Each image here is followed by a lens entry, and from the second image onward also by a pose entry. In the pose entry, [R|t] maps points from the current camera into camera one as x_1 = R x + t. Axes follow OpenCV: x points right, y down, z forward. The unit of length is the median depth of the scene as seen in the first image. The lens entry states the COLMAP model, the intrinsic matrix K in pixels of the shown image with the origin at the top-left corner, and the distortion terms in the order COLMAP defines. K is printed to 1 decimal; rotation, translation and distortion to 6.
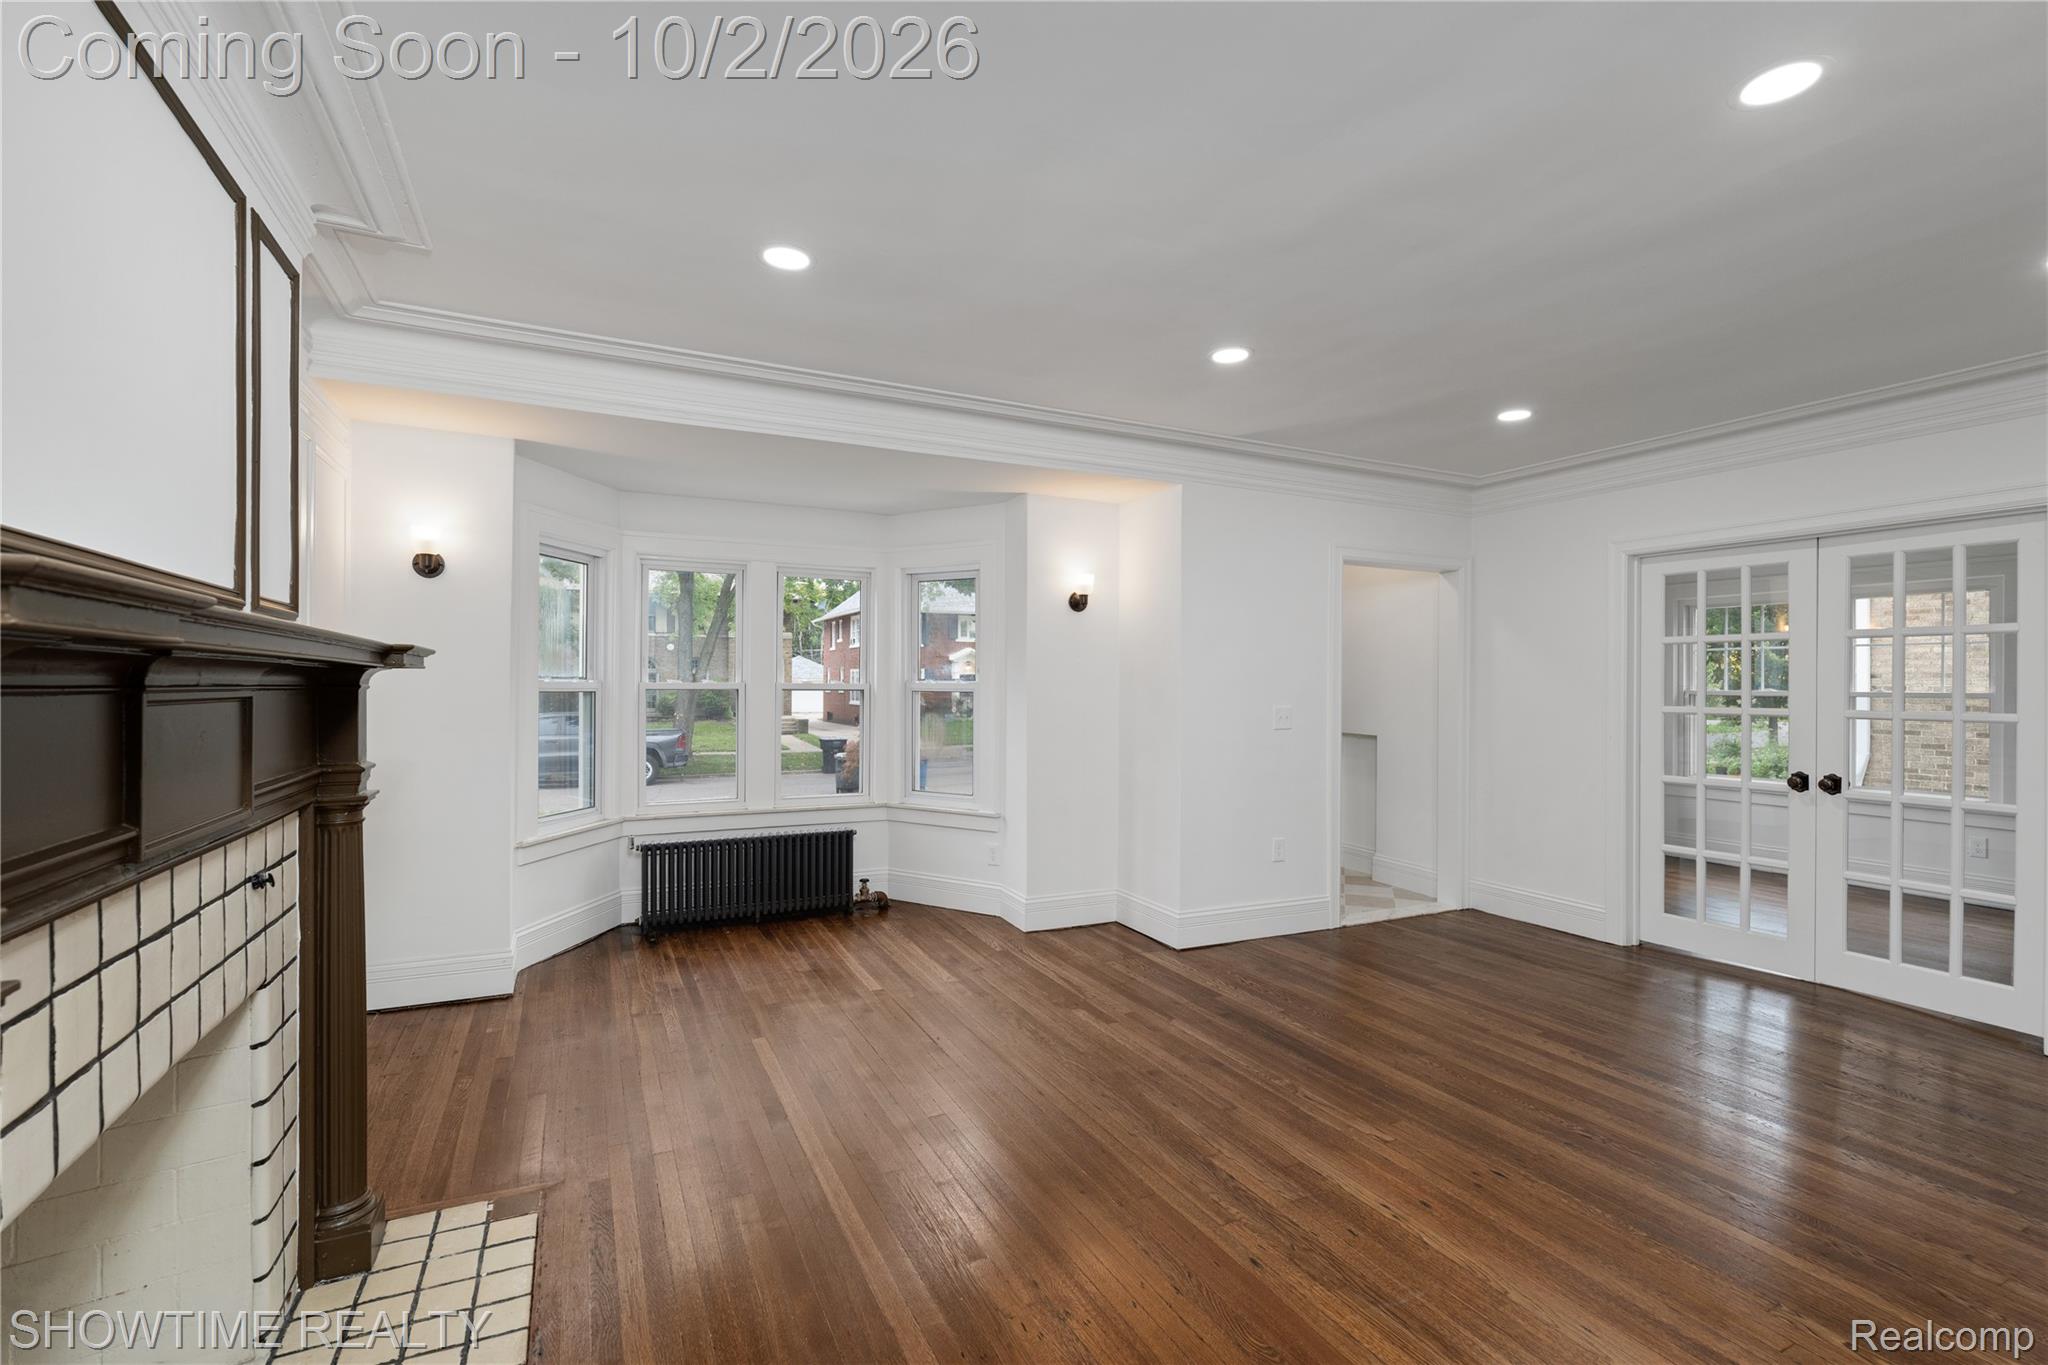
lens RADIAL K [[917.6, 0, 1023.8], [0, 917.6, 680.5], [0, 0, 1]] dist [-0.000211, 0.000332]
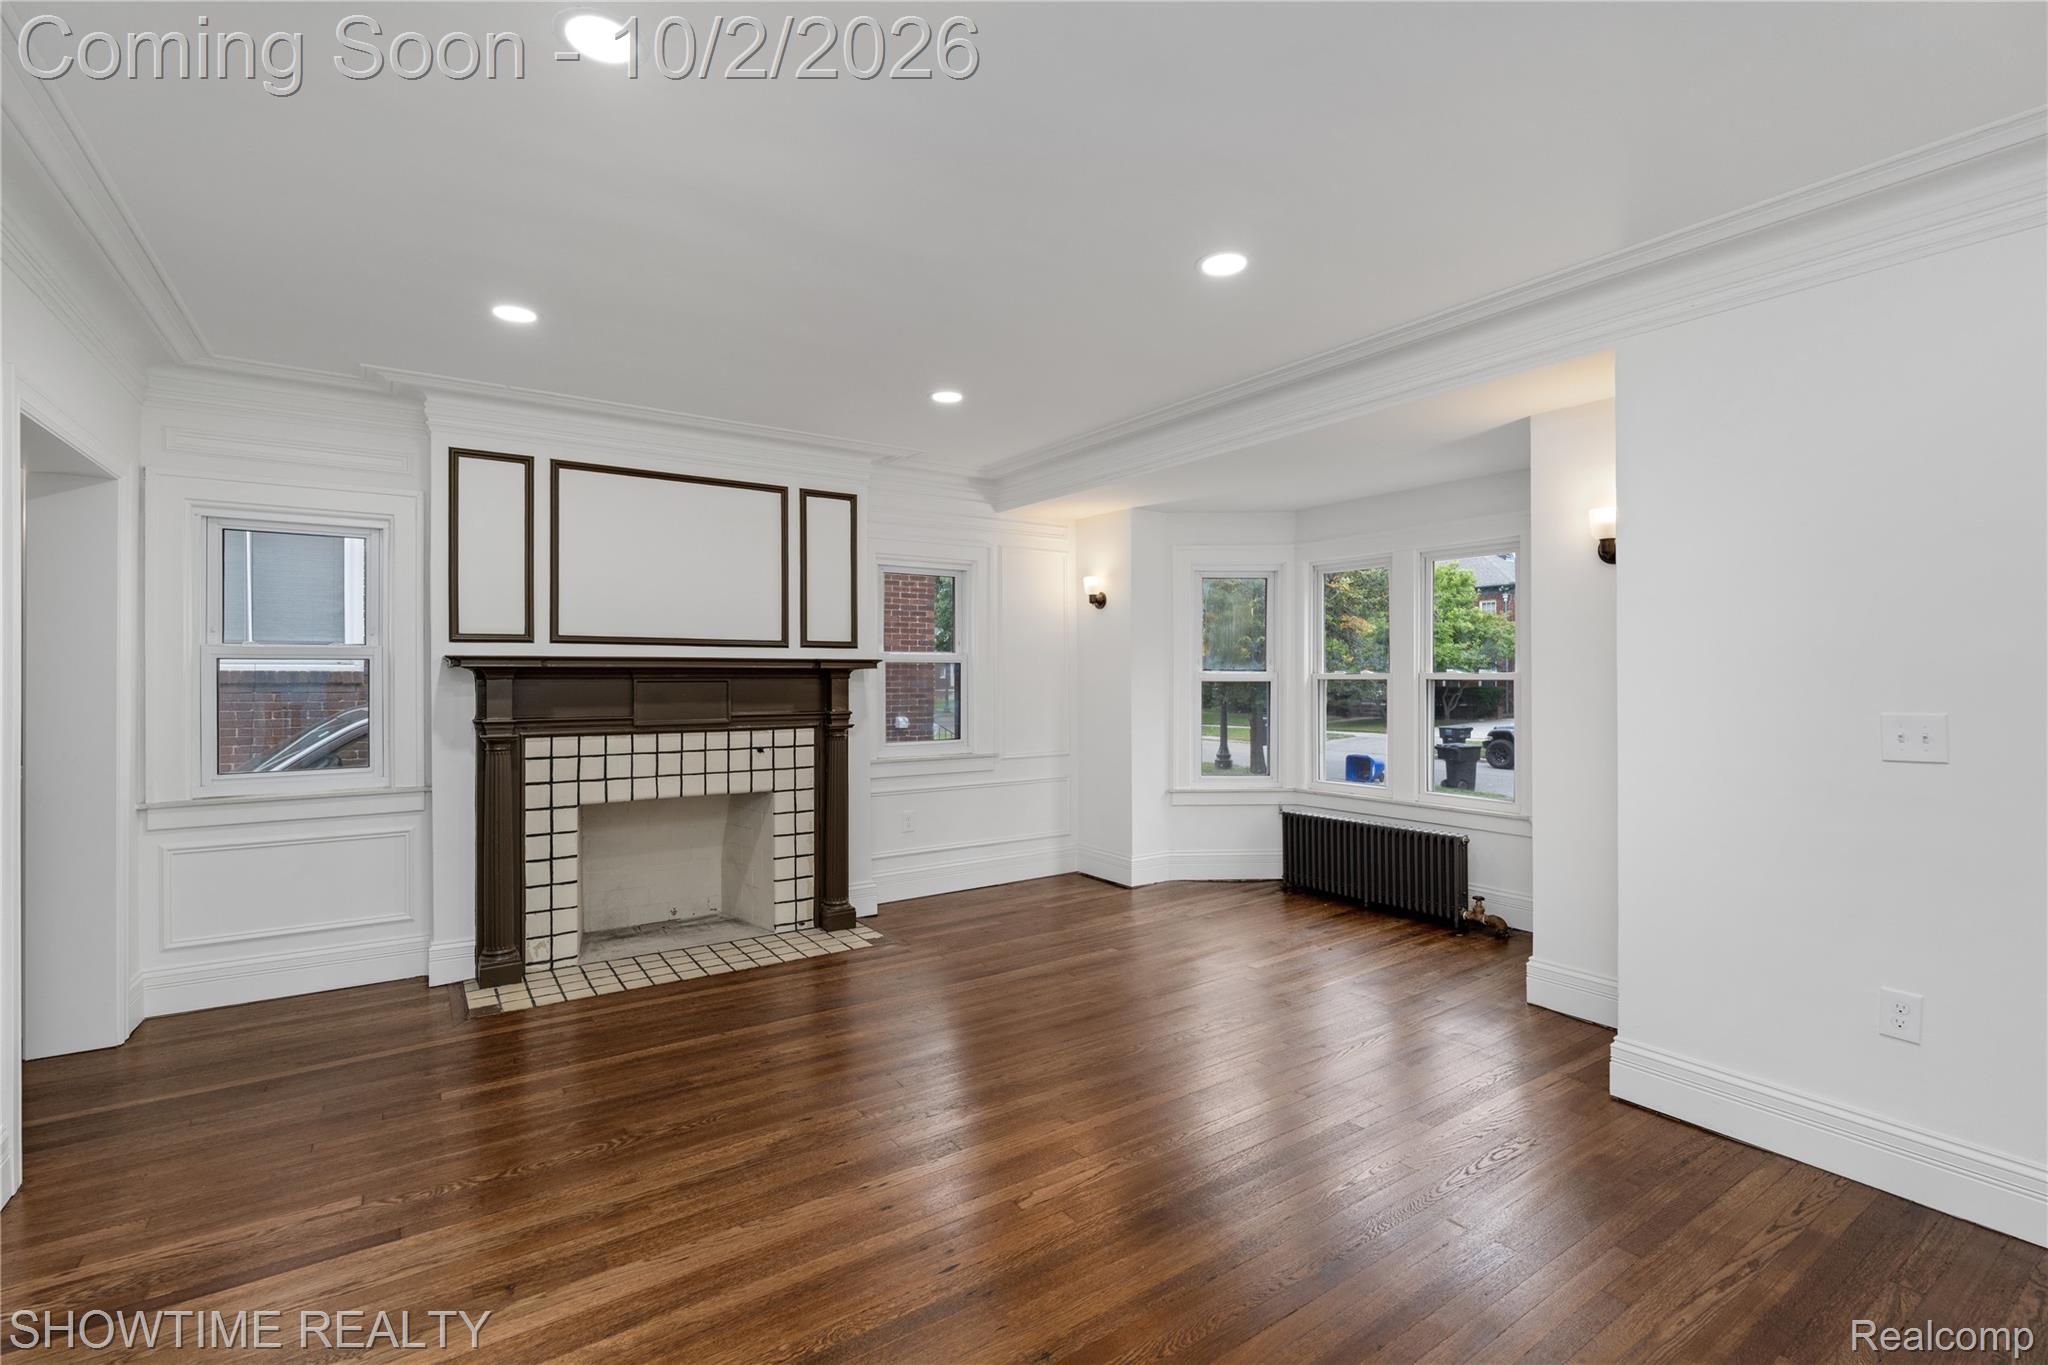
lens RADIAL K [[917.6, 0, 1023.8], [0, 917.6, 680.5], [0, 0, 1]] dist [-0.000211, 0.000332]
pose [[0.147987, -0.000180, -0.988989, 0.708591], [0.007302, 0.999973, 0.000910, 0.007666], [0.988962, -0.007356, 0.147985, 0.502621]]
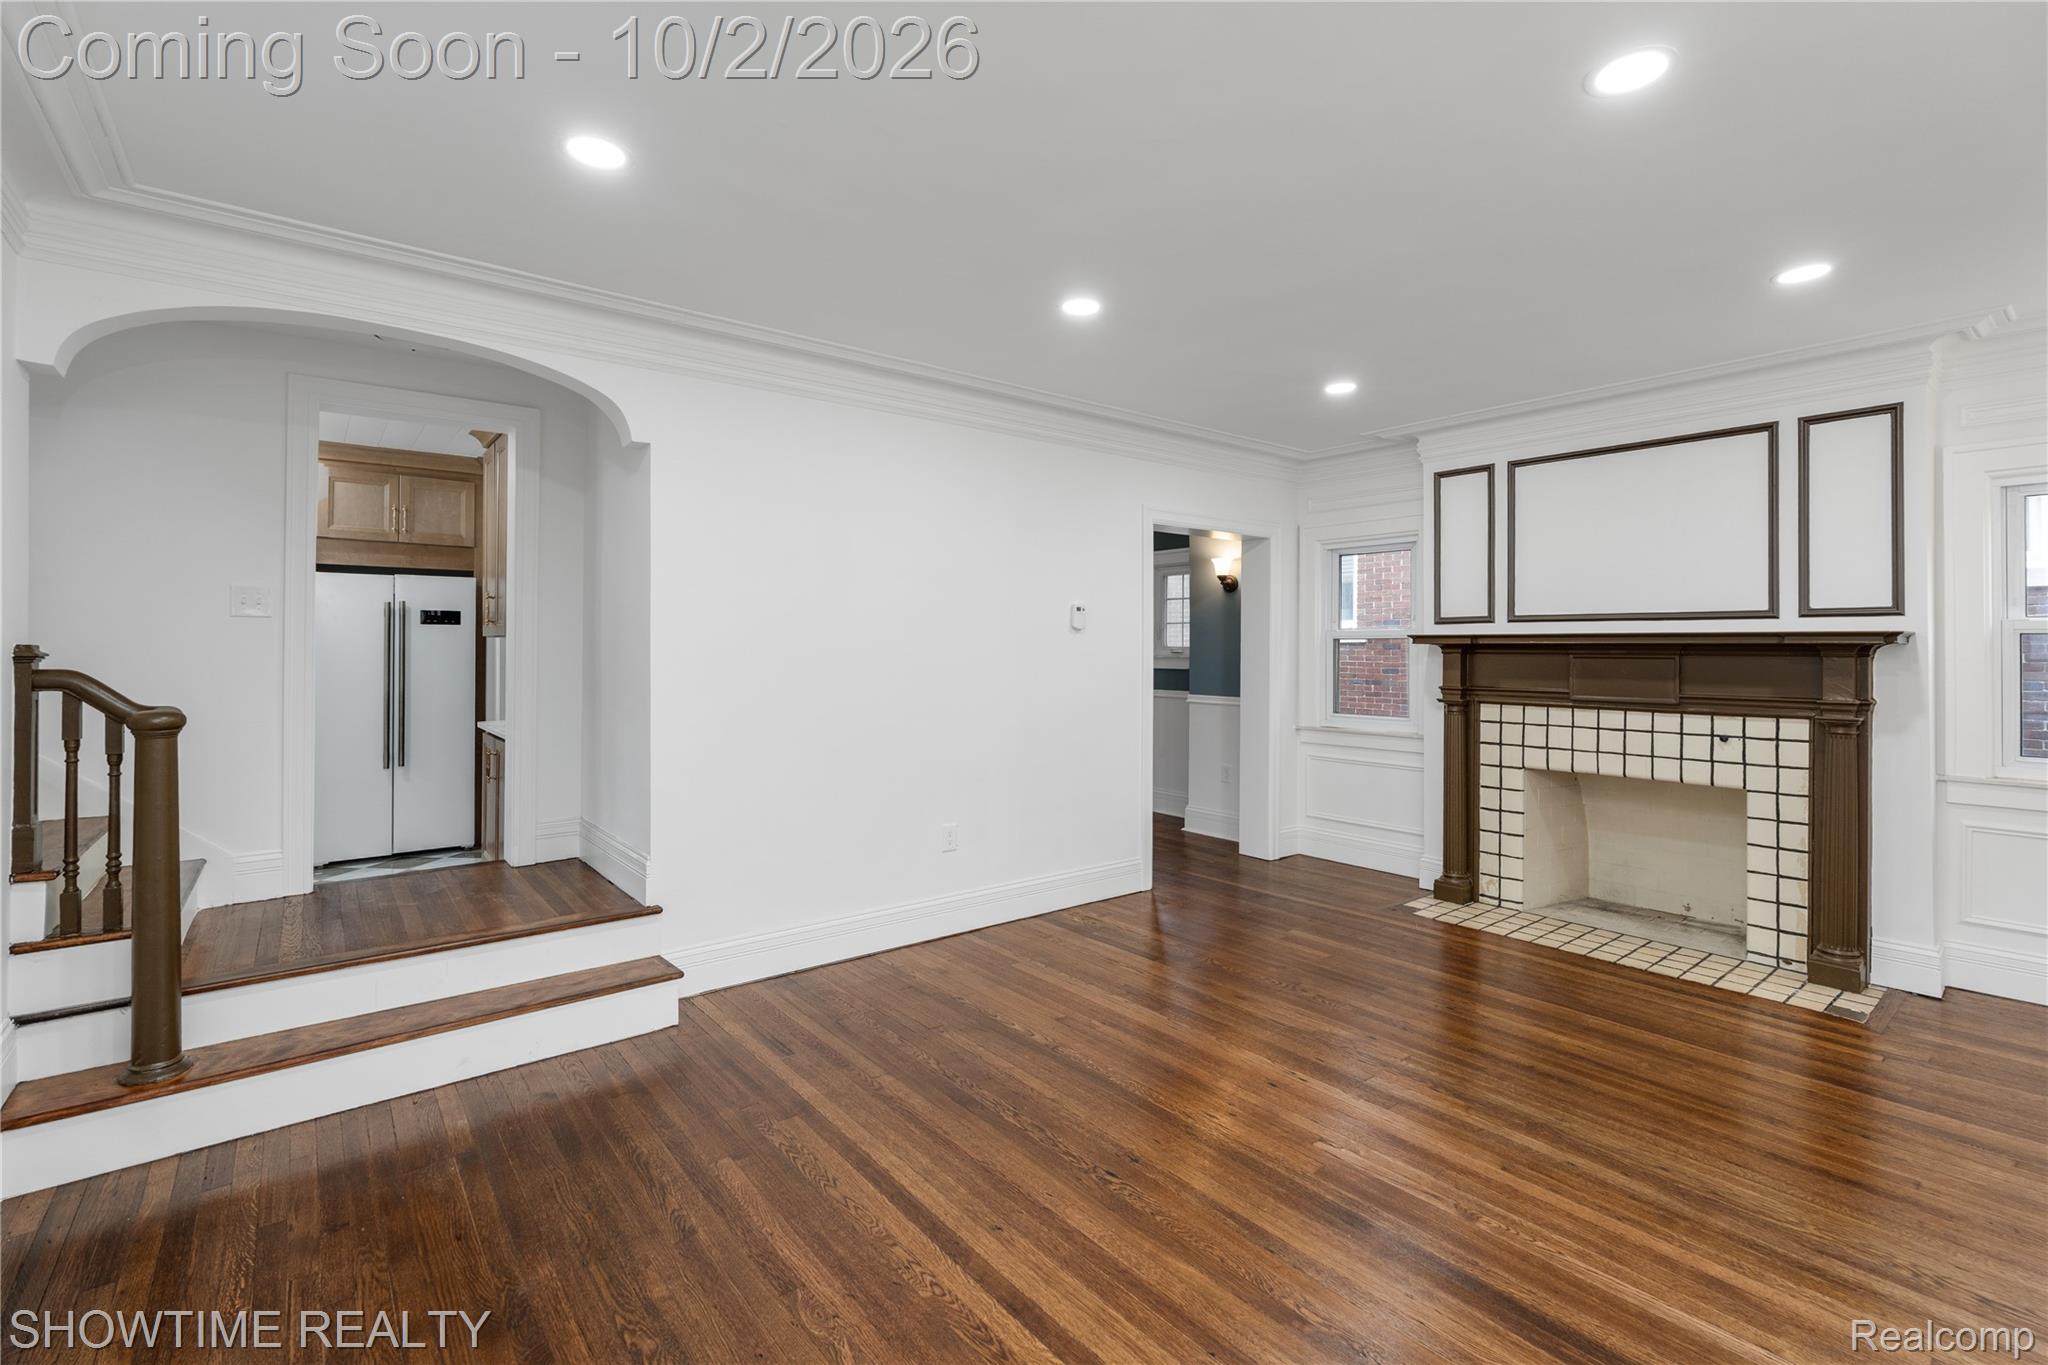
lens RADIAL K [[915.9, 0, 1026.5], [0, 915.9, 646.7], [0, 0, 1]] dist [-0.001318, -0.000180]
pose [[-0.974144, -0.008138, -0.225782, 0.511399], [-0.006768, 0.999954, -0.006841, 0.006227], [0.225827, -0.005136, -0.974154, 1.045627]]
